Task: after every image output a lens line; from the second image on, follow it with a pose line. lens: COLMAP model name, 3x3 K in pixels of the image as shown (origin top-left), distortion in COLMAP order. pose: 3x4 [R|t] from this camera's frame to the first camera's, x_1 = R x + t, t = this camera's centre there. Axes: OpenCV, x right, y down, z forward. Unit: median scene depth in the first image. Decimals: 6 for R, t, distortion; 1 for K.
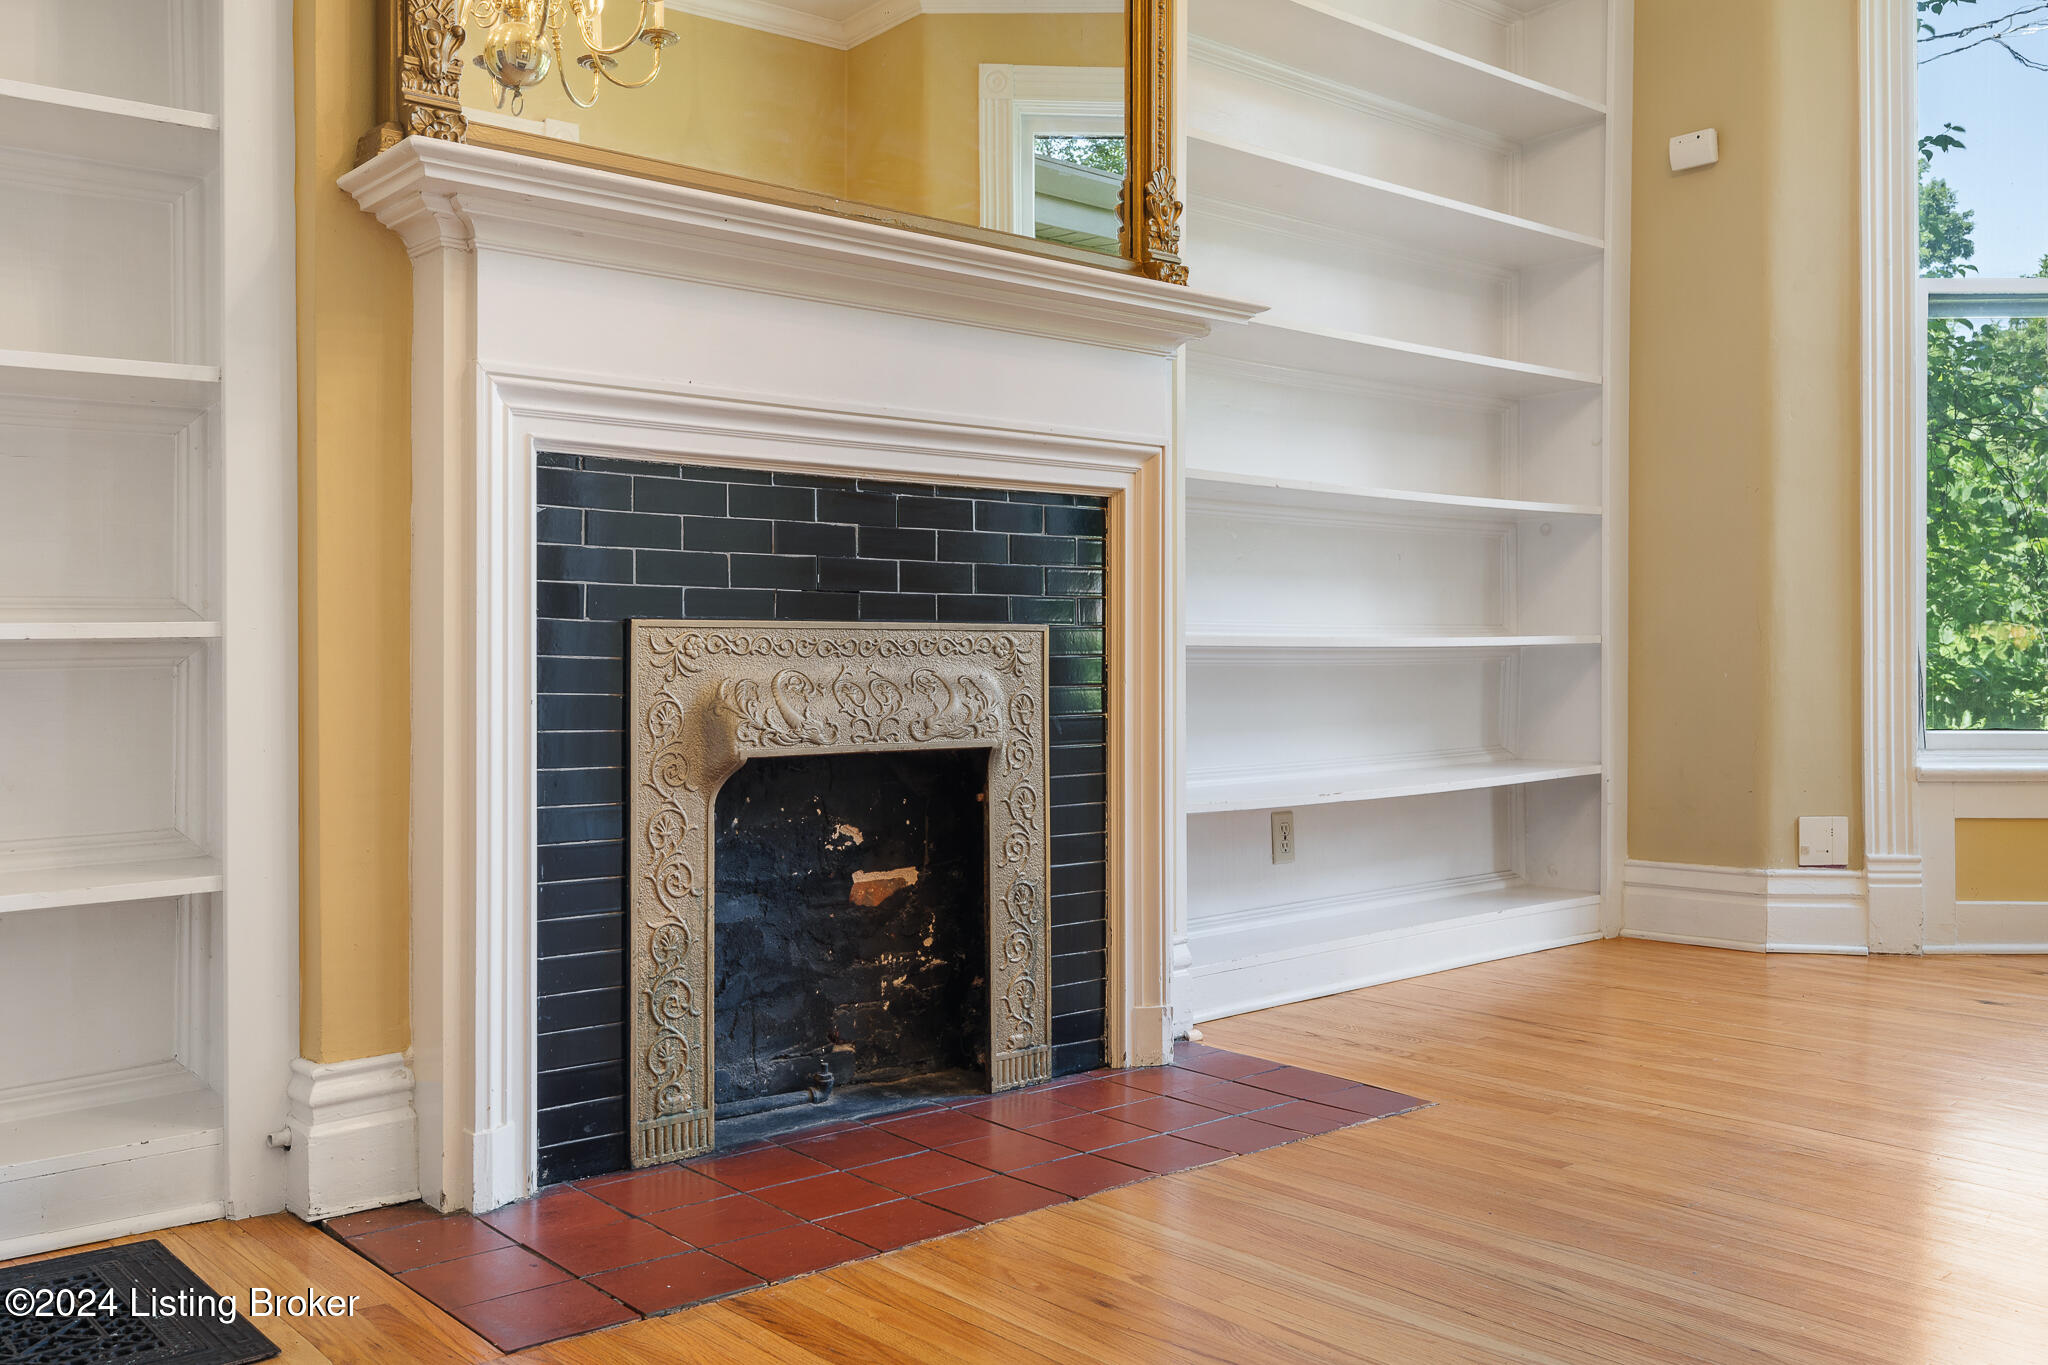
lens RADIAL K [[1775.8, 0, 1040.0], [0, 1775.8, 642.6], [0, 0, 1]] dist [-0.009704, 0.001732]
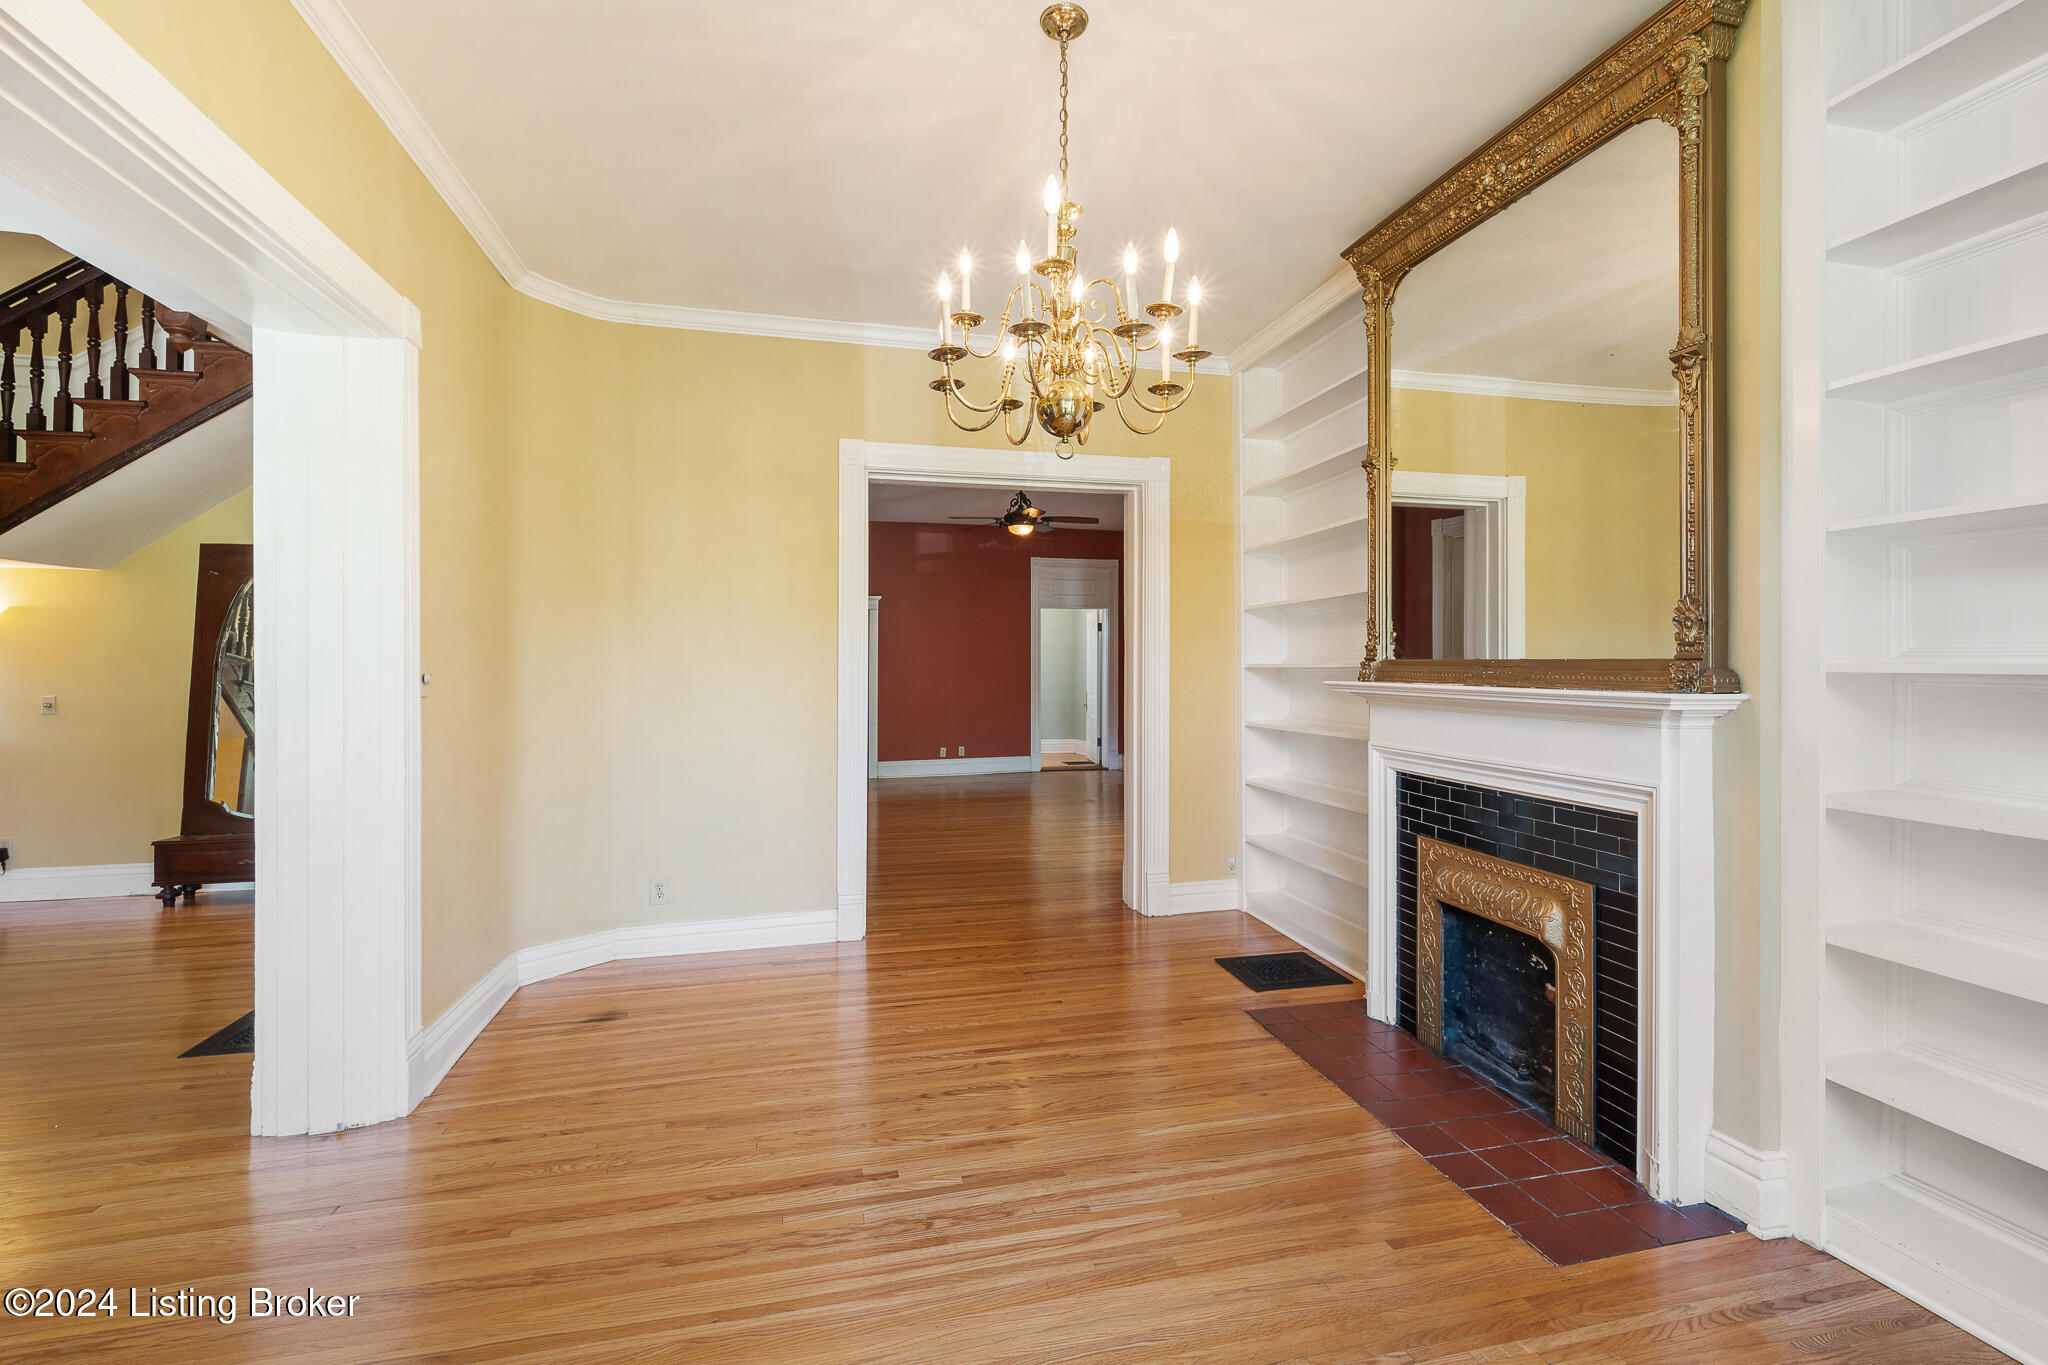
lens RADIAL K [[906.4, 0, 1026.8], [0, 906.4, 666.5], [0, 0, 1]] dist [0.002187, 0.000057]
pose [[-0.470656, 0.005379, -0.882301, 1.110601], [0.003454, 0.999985, 0.004254, -0.243451], [0.882310, -0.001045, -0.470667, 0.991103]]
